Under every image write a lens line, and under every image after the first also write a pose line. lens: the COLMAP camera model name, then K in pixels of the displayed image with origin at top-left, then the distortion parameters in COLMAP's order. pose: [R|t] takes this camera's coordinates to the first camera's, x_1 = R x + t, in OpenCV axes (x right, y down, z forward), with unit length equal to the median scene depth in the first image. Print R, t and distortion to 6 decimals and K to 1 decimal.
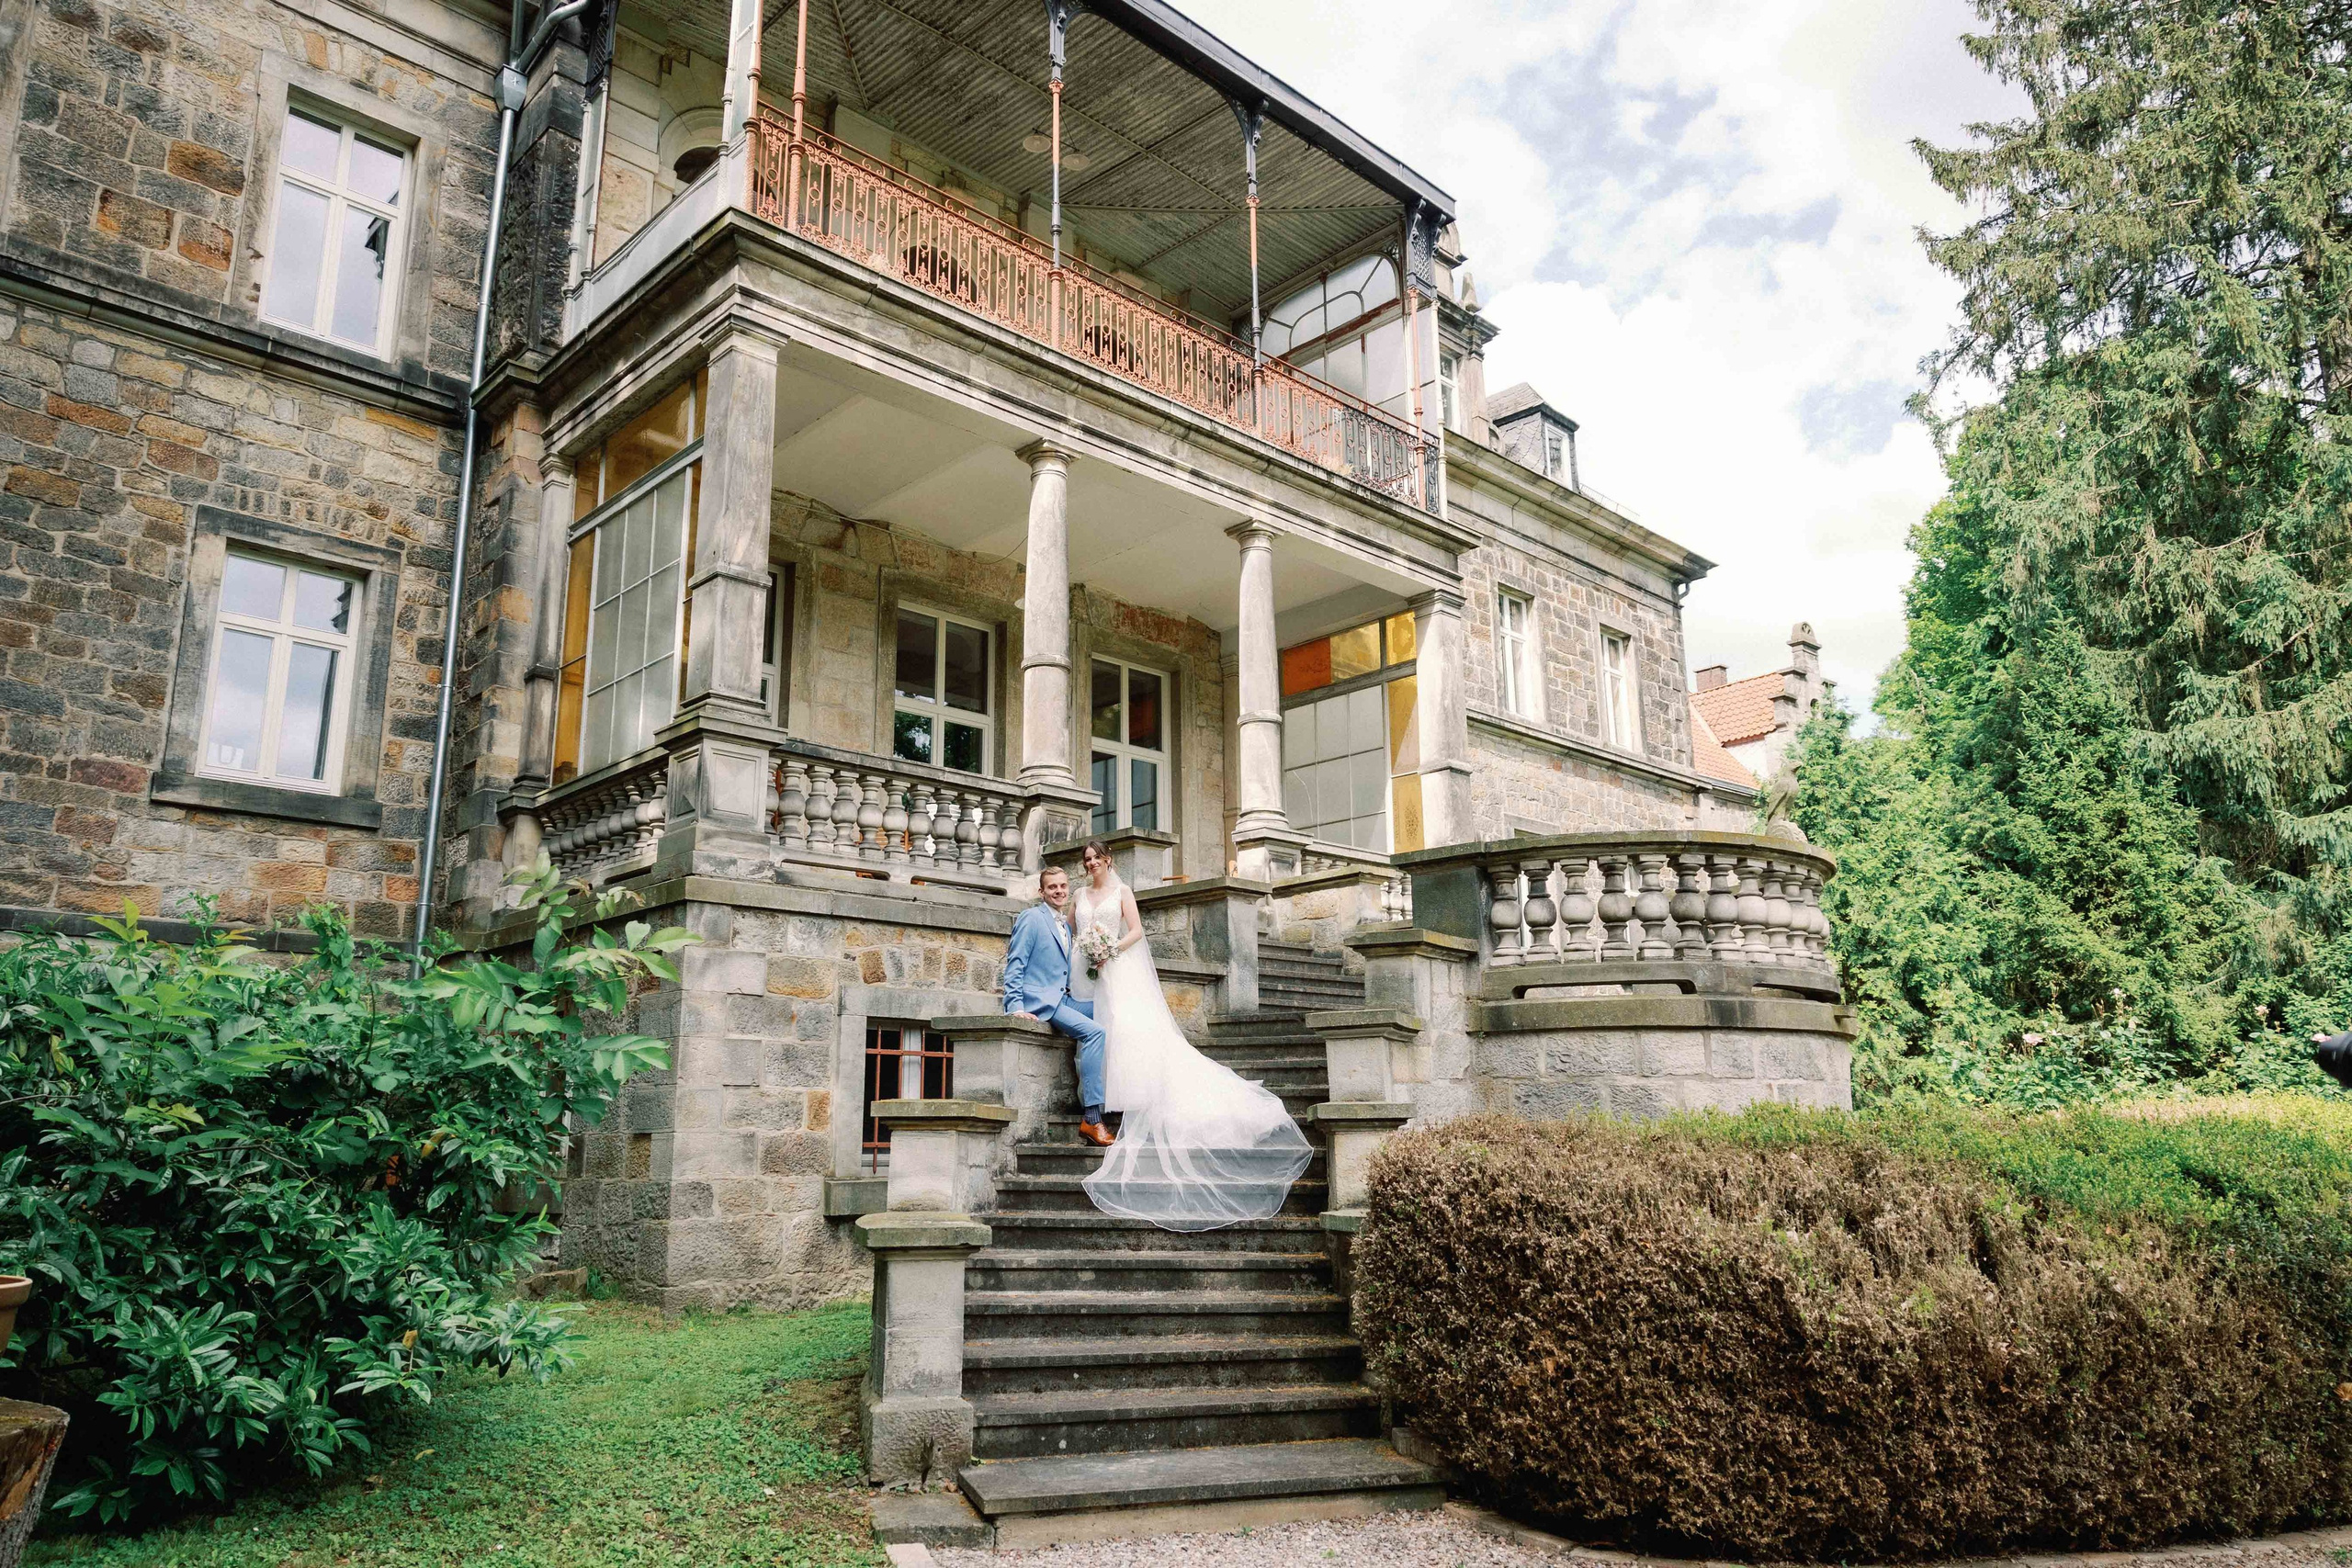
lens RADIAL K [[1536.2, 0, 1176.0], [0, 1536.2, 784.0], [0, 0, 1]] dist [0.000062, 0.000013]
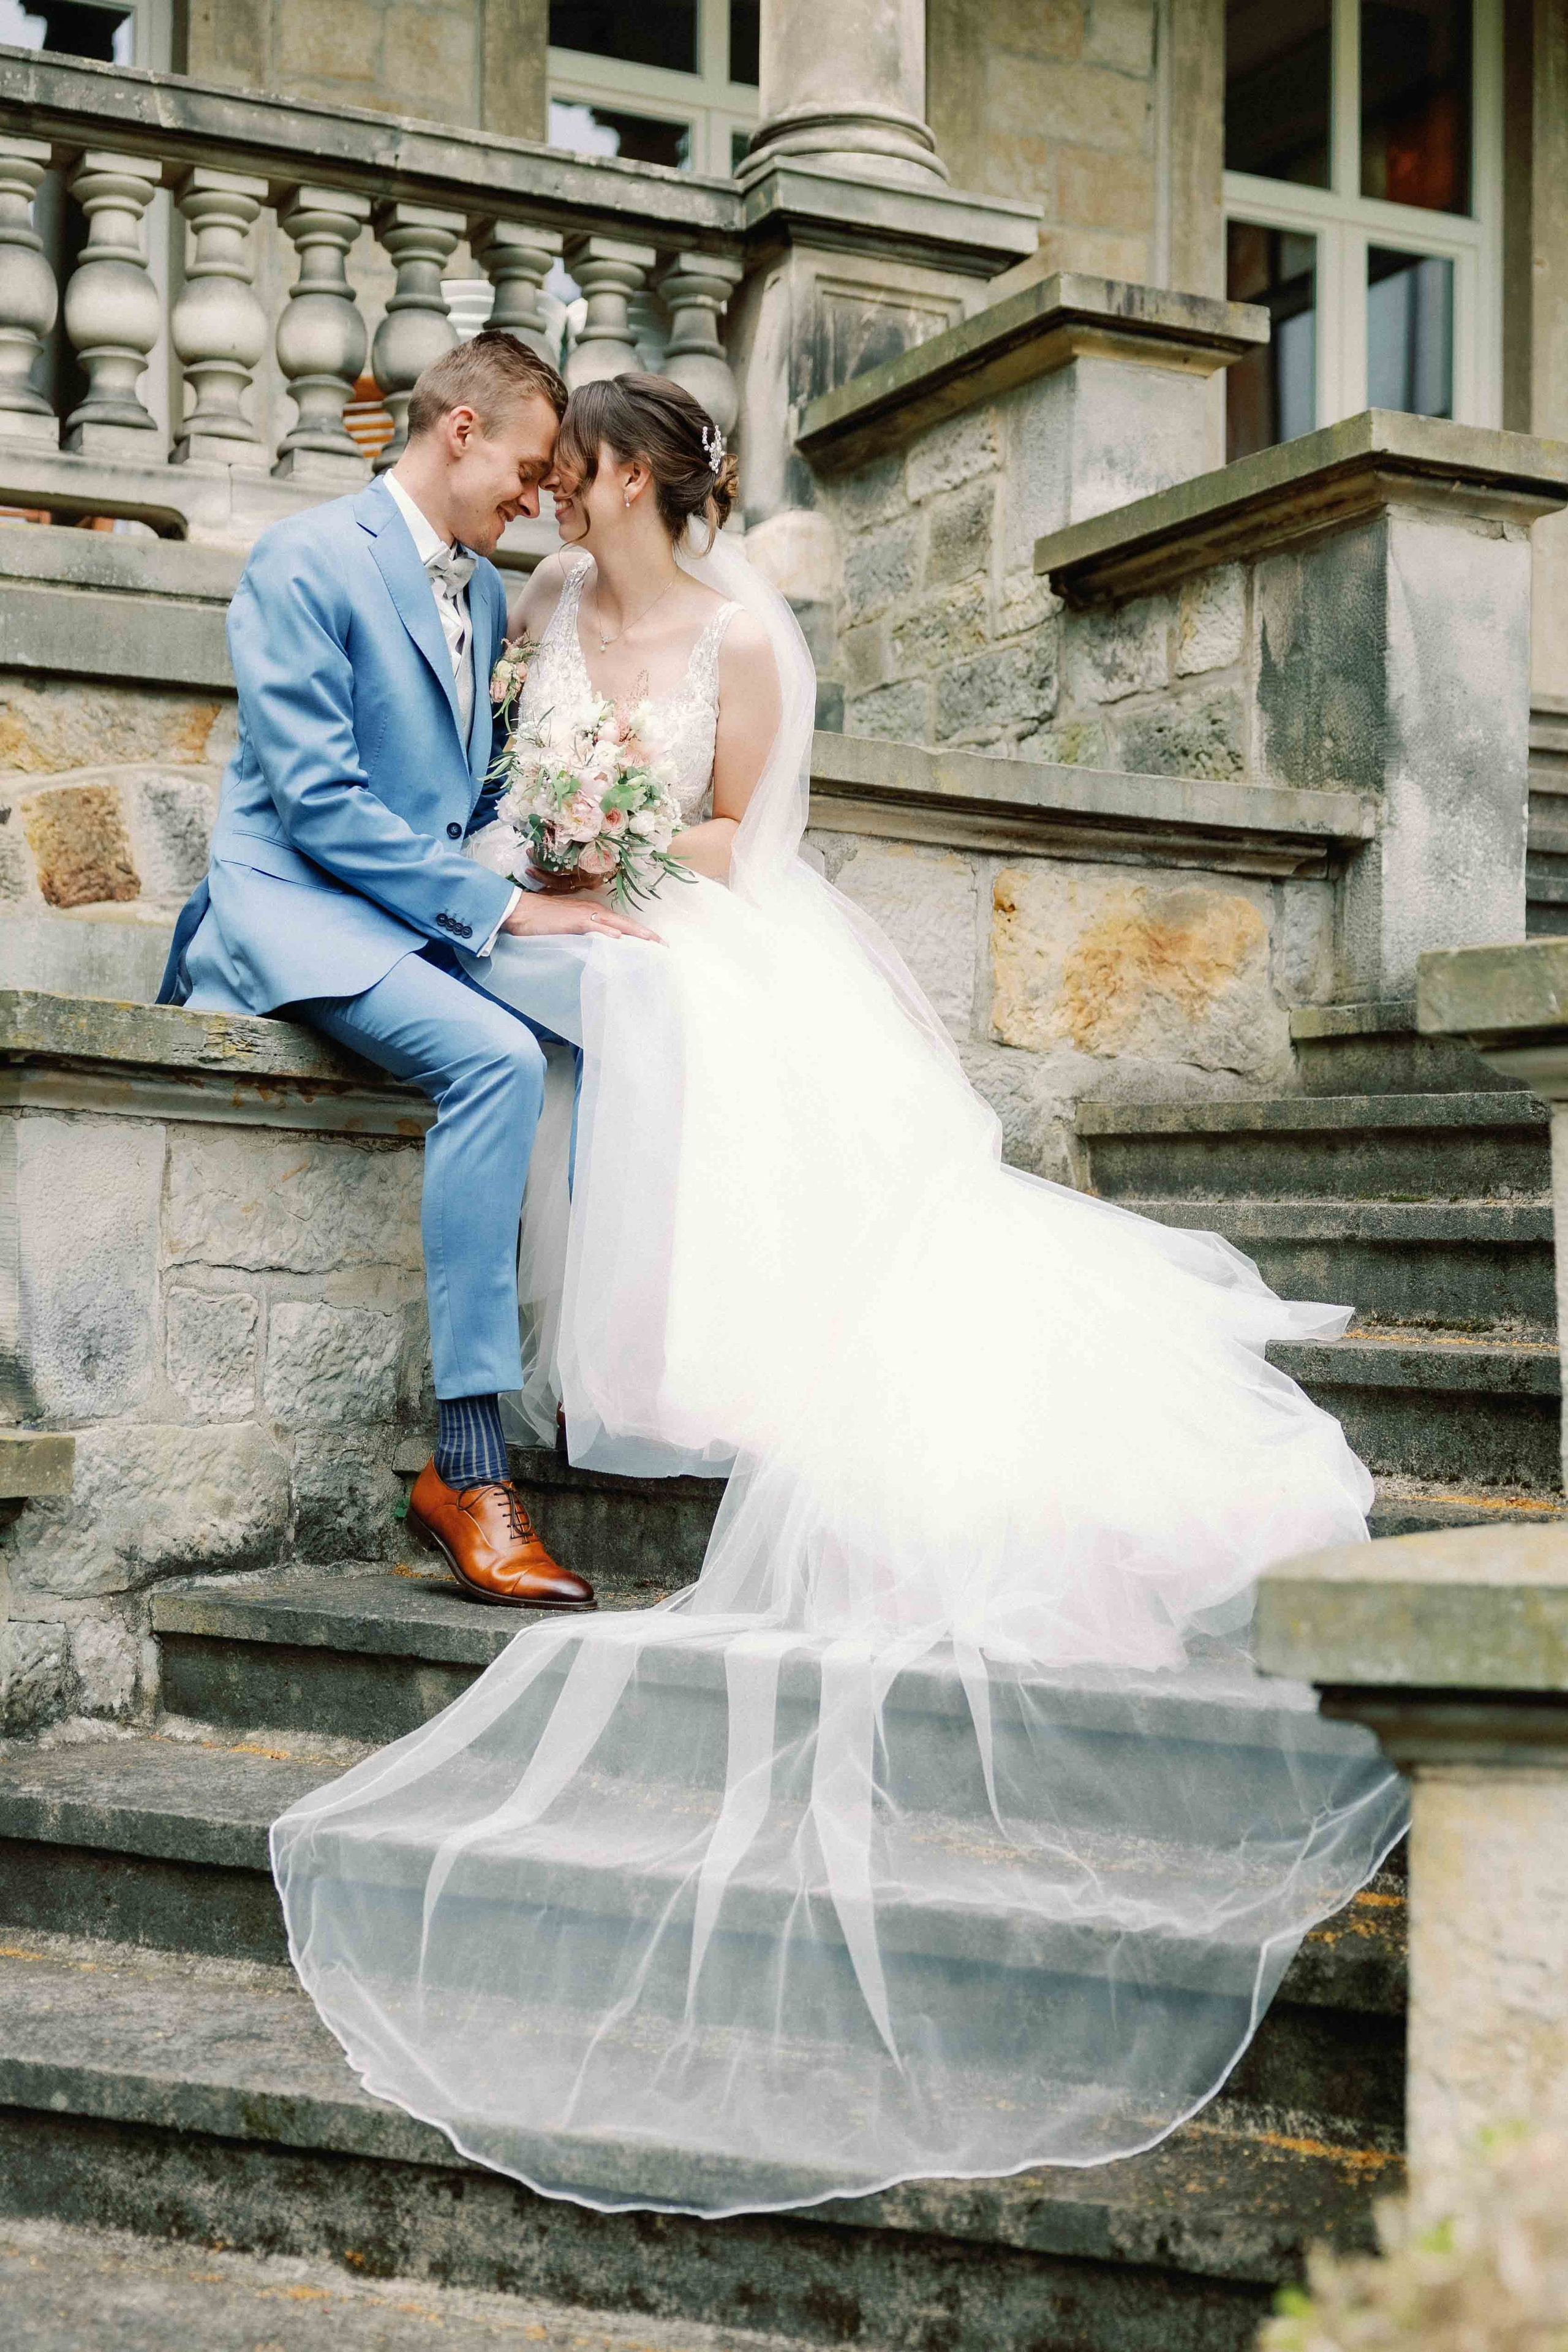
lens RADIAL K [[3154.1, 0, 784.2], [0, 3154.1, 1251.4], [0, 0, 1]] dist [0.002091, 0.011133]
pose [[0.953403, 0.011913, -0.301465, 0.088096], [0.051546, 0.978097, 0.201668, 0.079011], [0.297265, -0.207810, 0.931906, 0.475072]]
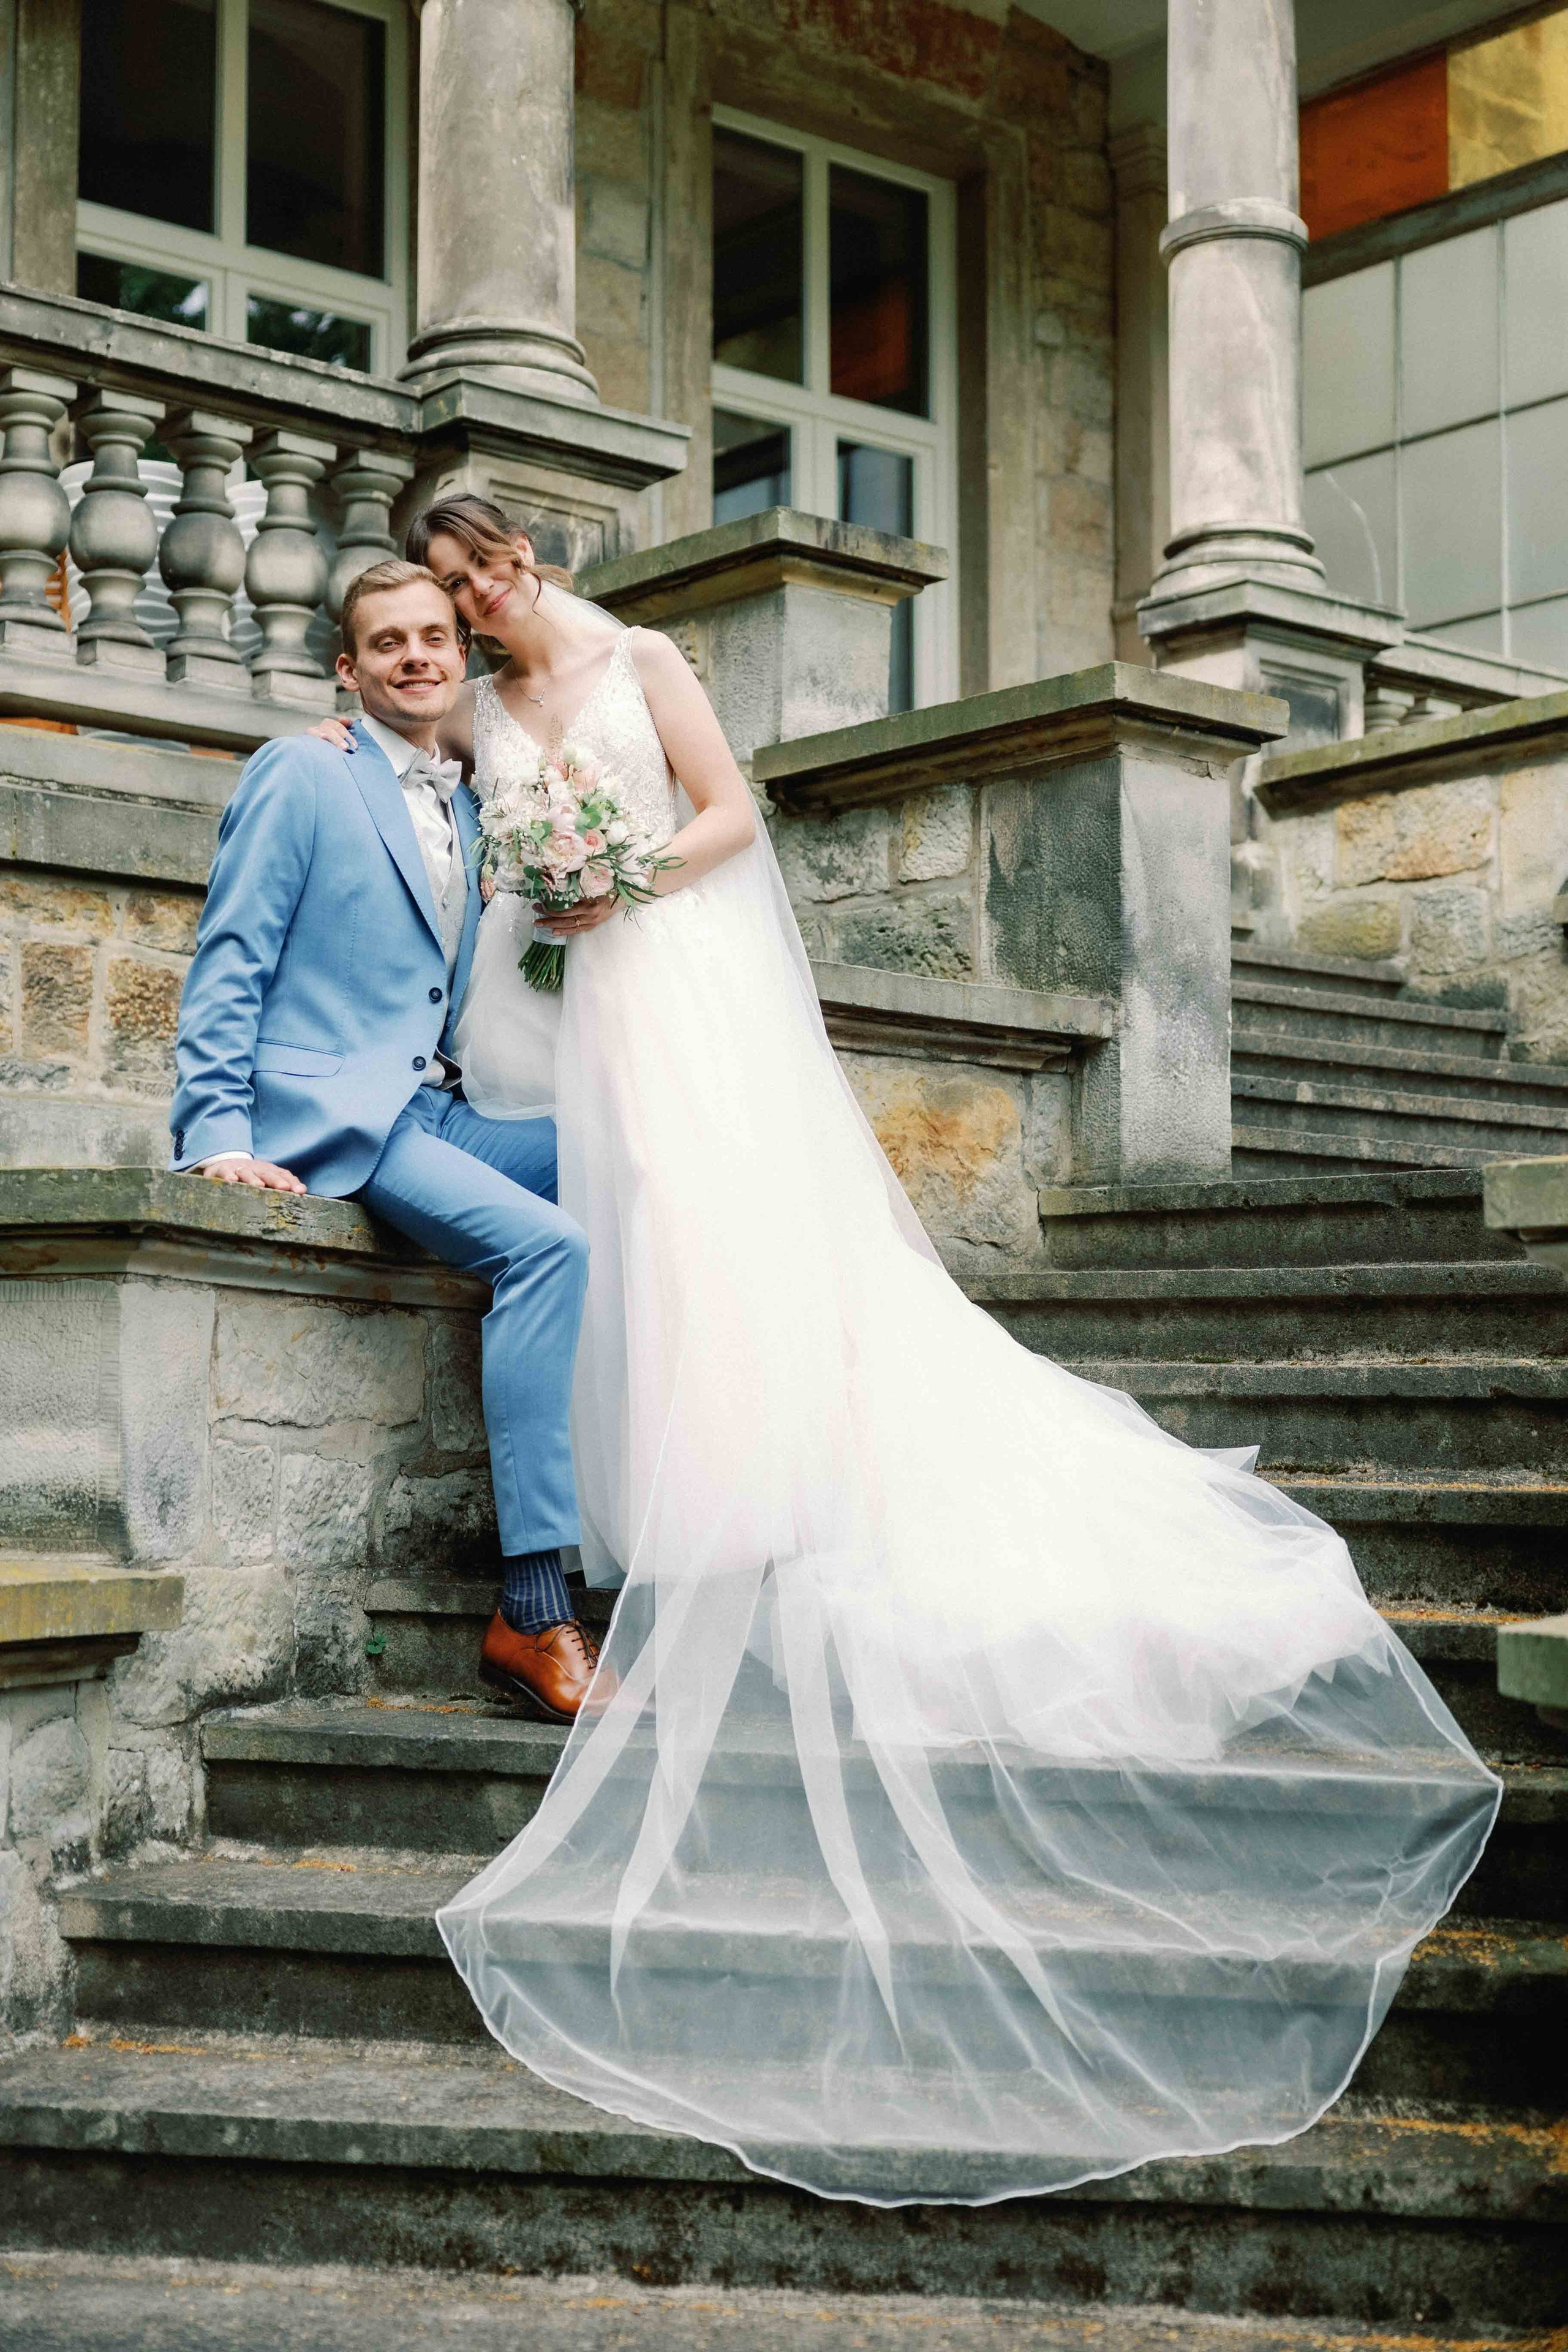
lens RADIAL K [[3405.3, 0, 784.0], [0, 3405.3, 1176.0], [0, 0, 1]] dist [0.001429, 0.070790]
pose [[0.997790, 0.005005, -0.066261, 0.014426], [0.004206, 0.990404, 0.138136, 0.062570], [0.066317, -0.138110, 0.988194, 0.385874]]
